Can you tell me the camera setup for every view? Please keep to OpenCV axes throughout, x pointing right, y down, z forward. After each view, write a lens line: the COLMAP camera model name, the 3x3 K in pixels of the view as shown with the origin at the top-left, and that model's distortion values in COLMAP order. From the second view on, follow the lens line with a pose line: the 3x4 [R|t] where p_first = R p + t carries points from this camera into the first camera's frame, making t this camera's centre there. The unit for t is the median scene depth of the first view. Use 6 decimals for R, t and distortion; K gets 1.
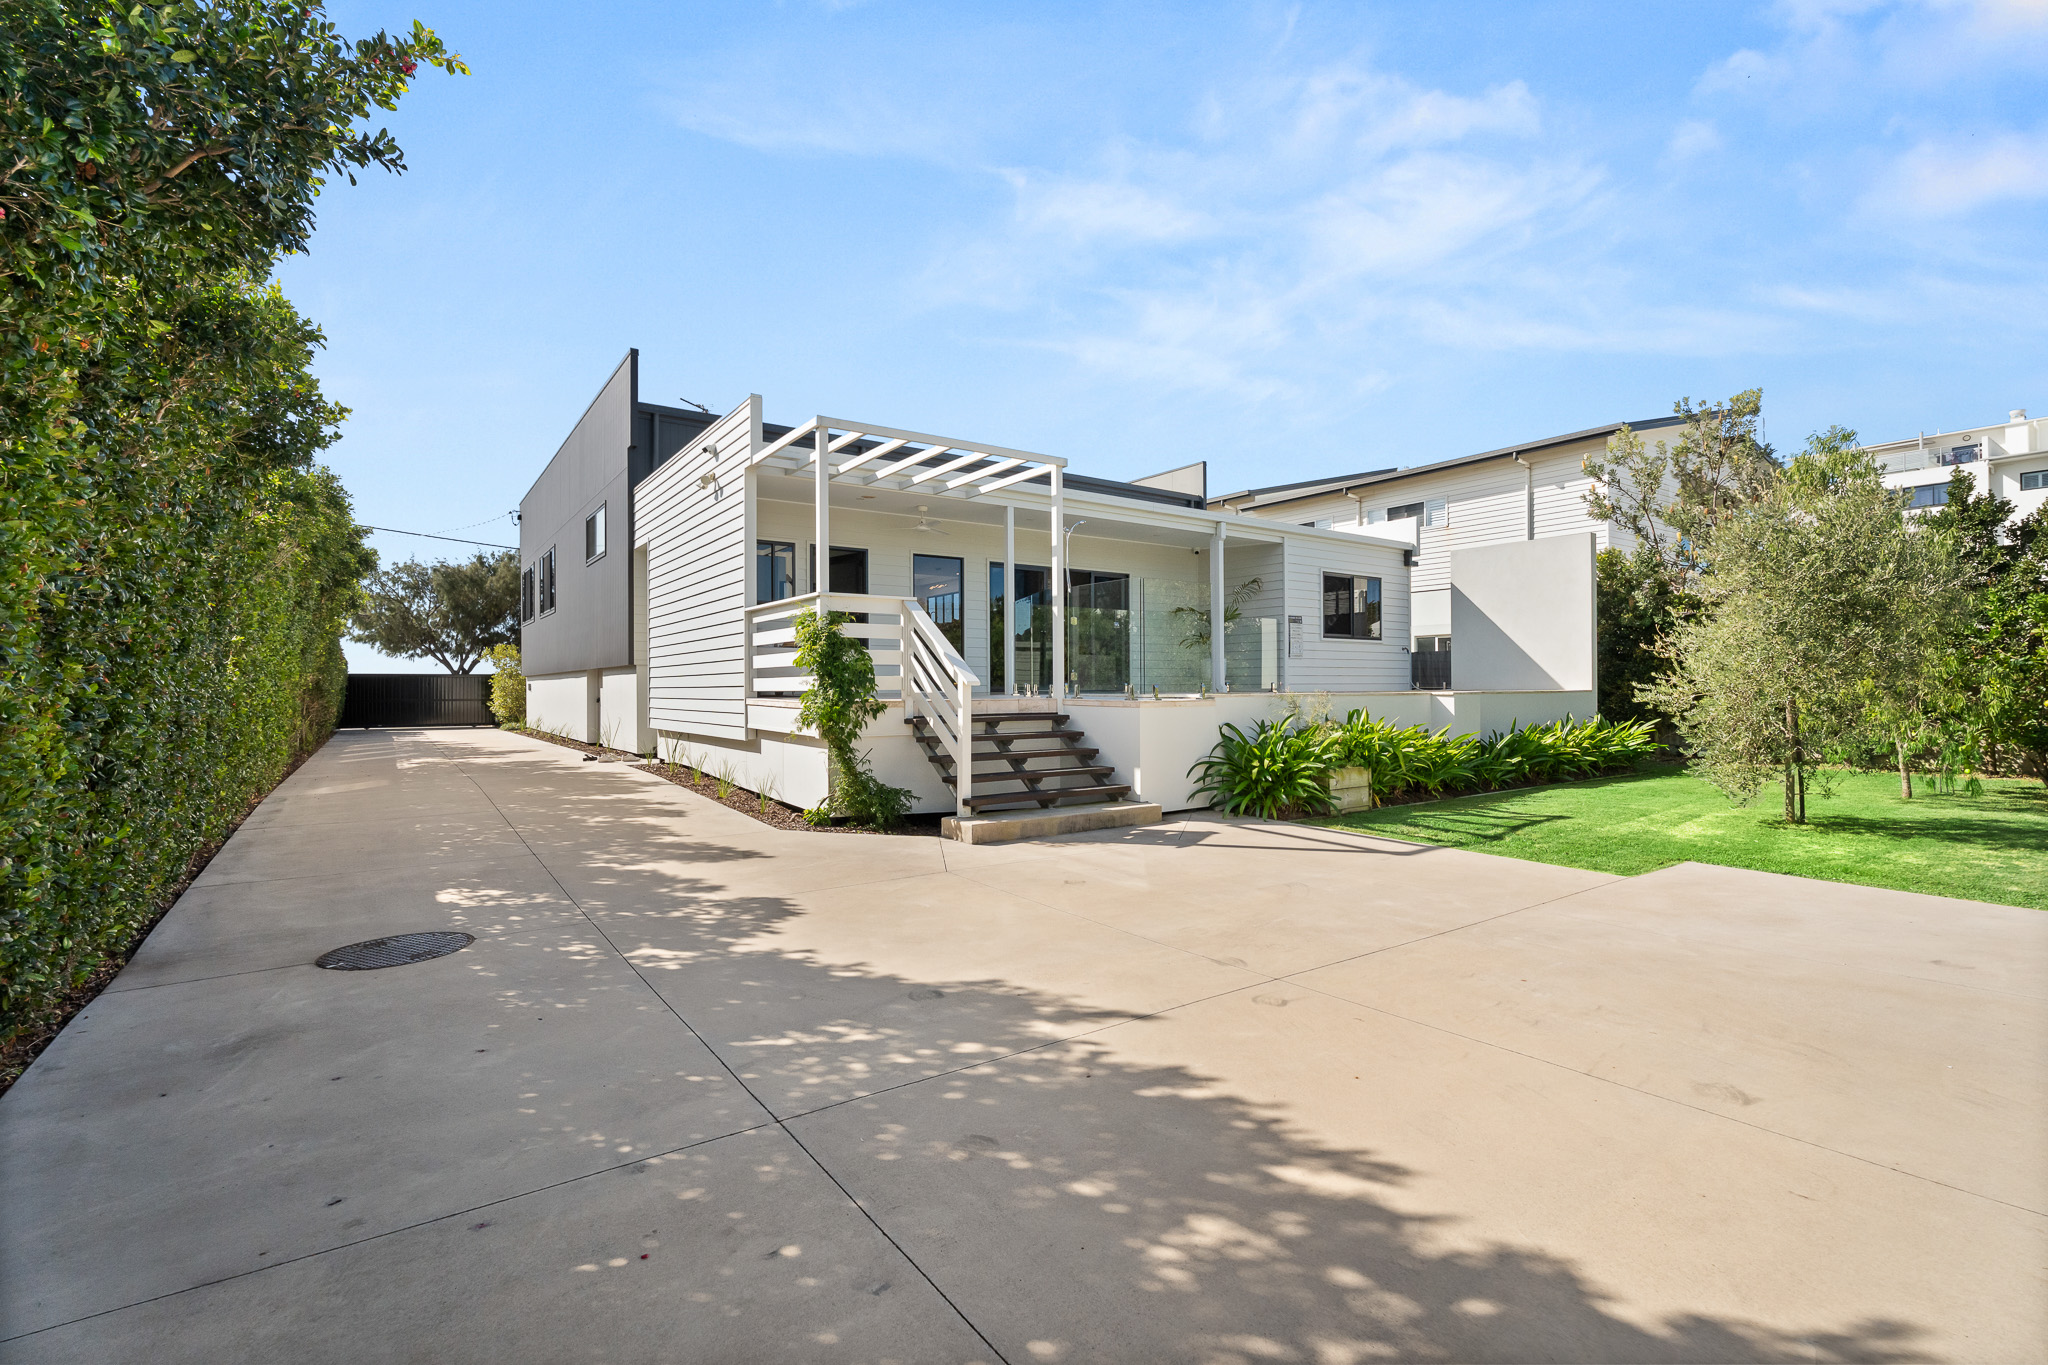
lens RADIAL K [[913.4, 0, 1018.7], [0, 913.4, 692.3], [0, 0, 1]] dist [0.001498, 0.000109]
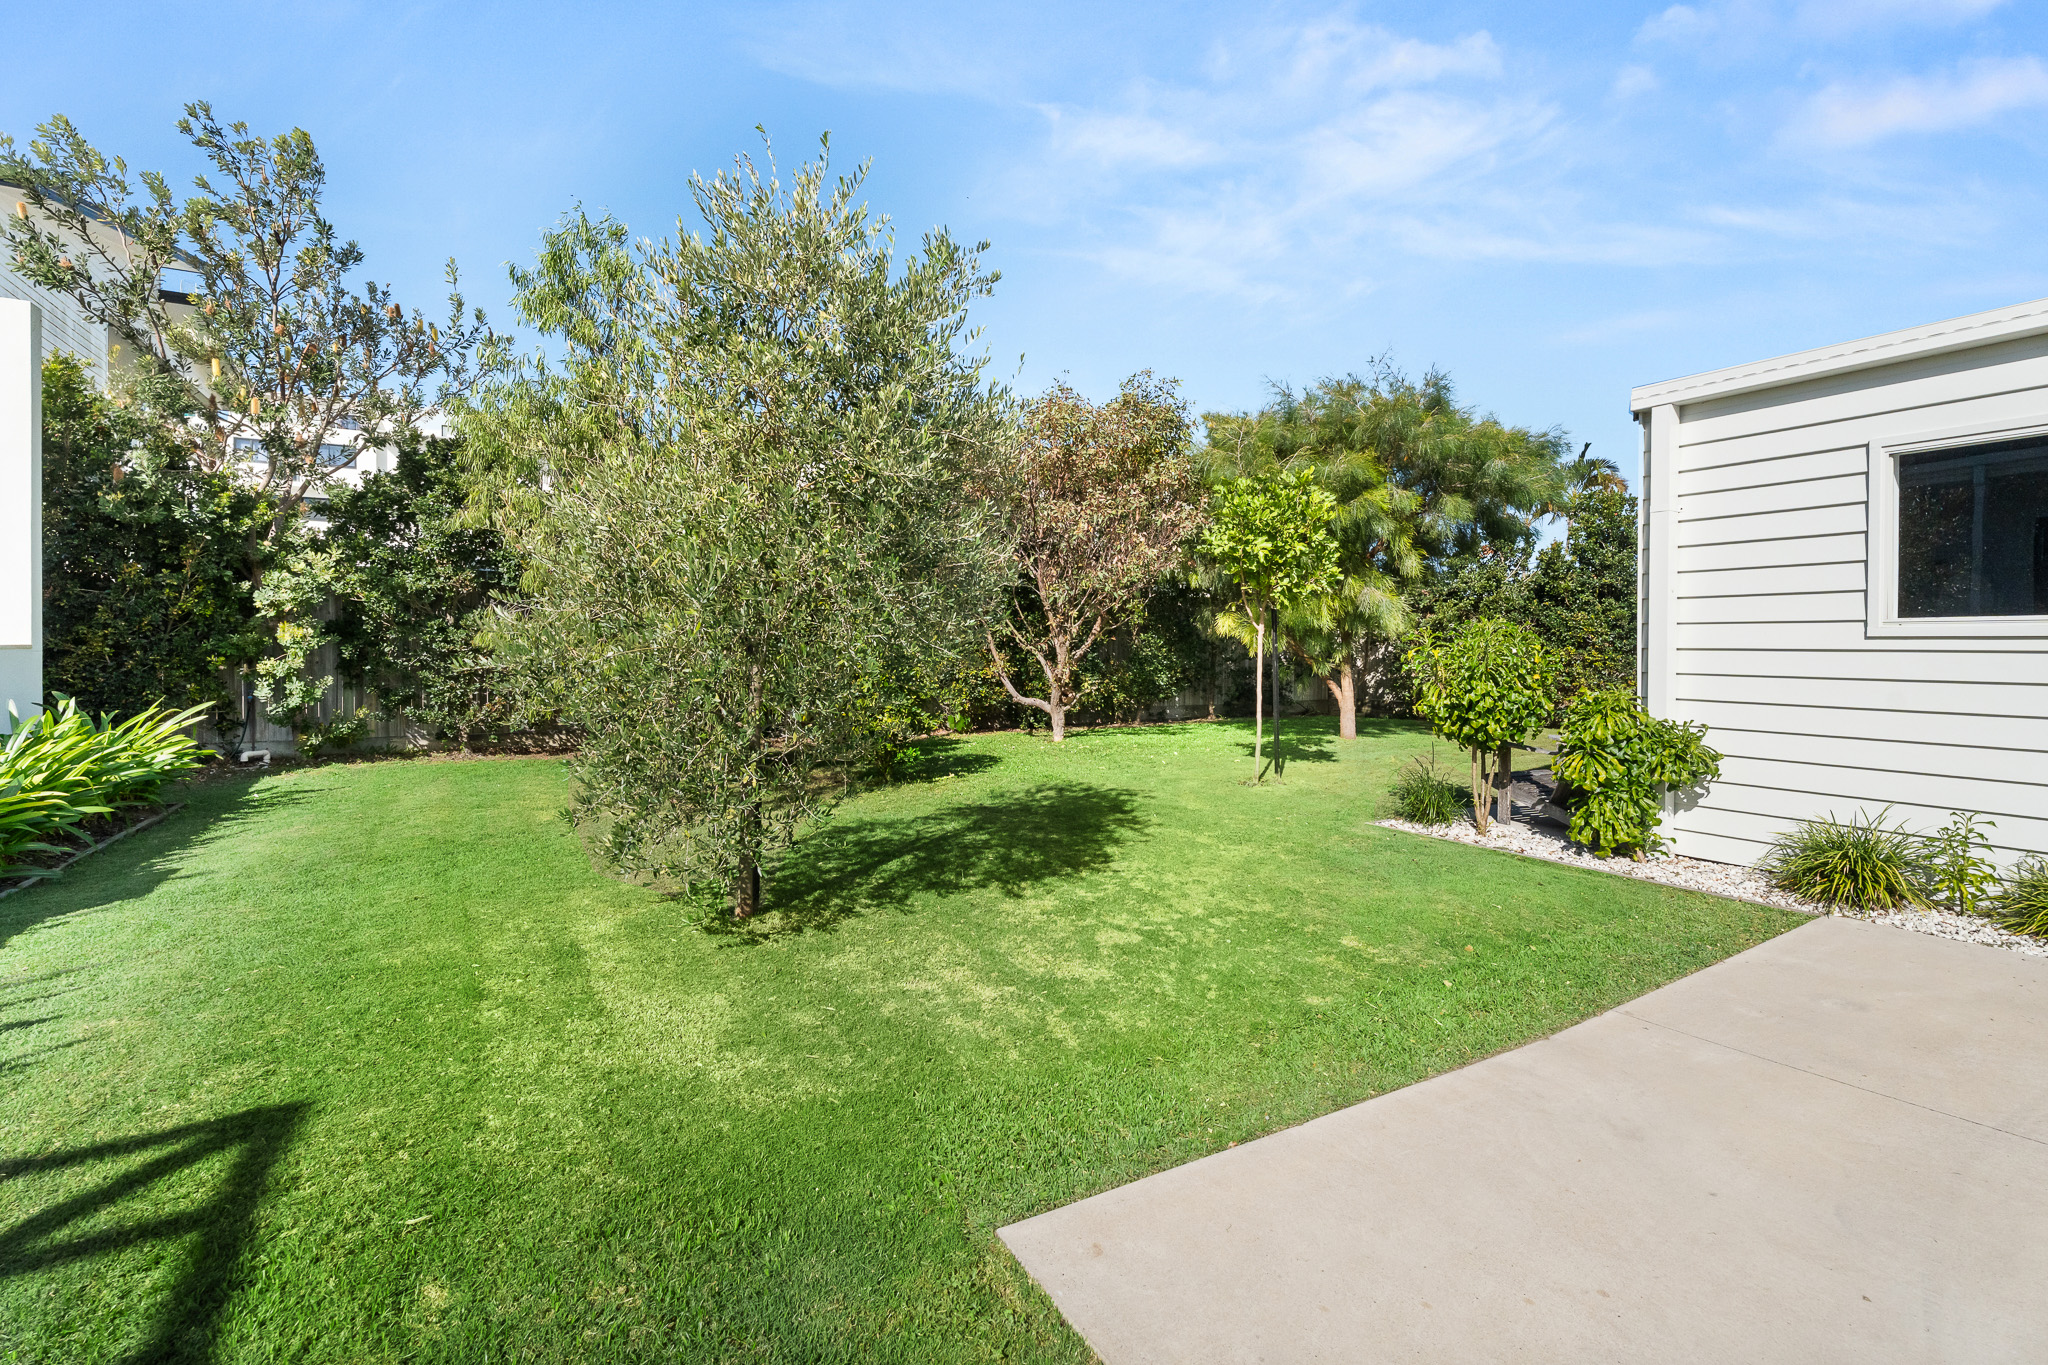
lens RADIAL K [[913.4, 0, 1027.8], [0, 913.4, 658.5], [0, 0, 1]] dist [0.001498, 0.000109]
pose [[0.090147, -0.009593, 0.995882, 1.047977], [0.005302, 0.999944, 0.009152, 0.010083], [-0.995914, 0.004456, 0.090192, 2.253947]]
